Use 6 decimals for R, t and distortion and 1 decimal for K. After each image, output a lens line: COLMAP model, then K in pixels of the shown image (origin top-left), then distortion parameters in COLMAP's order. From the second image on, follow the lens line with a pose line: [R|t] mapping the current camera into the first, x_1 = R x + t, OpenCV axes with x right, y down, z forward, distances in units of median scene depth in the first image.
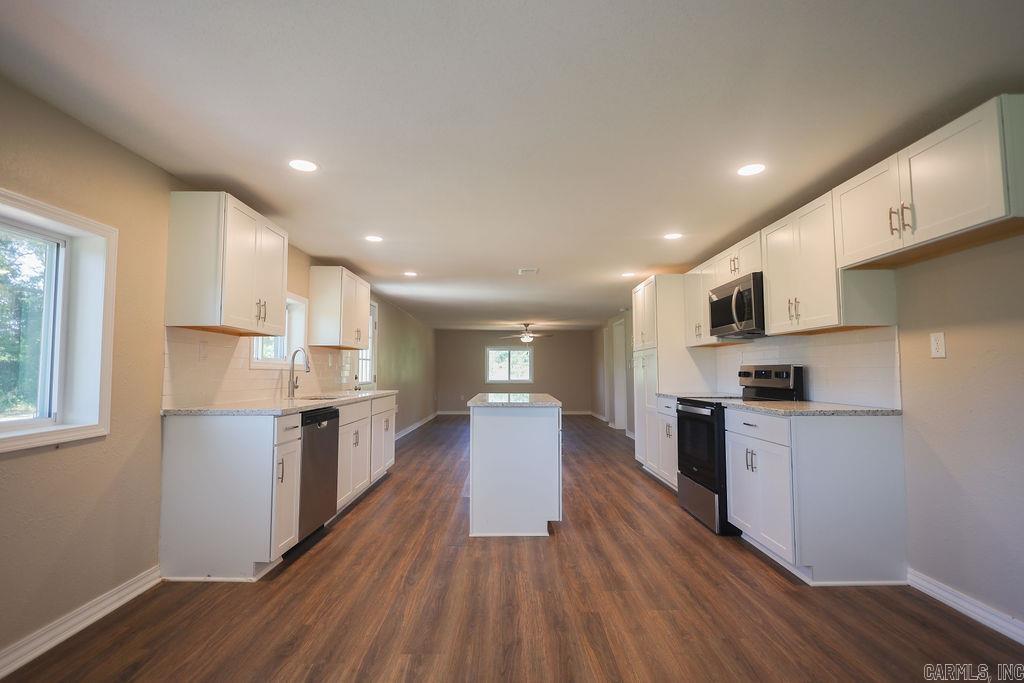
lens RADIAL K [[484.2, 0, 515.4], [0, 484.2, 343.2], [0, 0, 1]] dist [-0.011280, 0.000568]
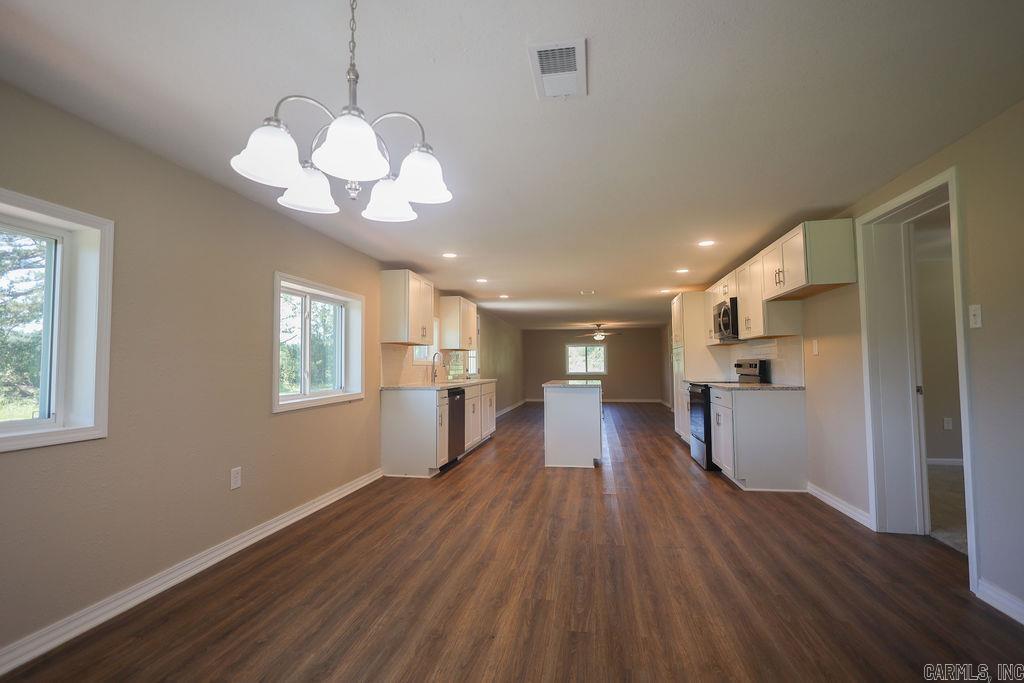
lens RADIAL K [[484.2, 0, 512.6], [0, 484.2, 340.5], [0, 0, 1]] dist [-0.011280, 0.000568]
pose [[0.982566, -0.017863, -0.185053, 0.101197], [0.019354, 0.999793, 0.006255, -0.034995], [0.184903, -0.009727, 0.982709, -0.582774]]
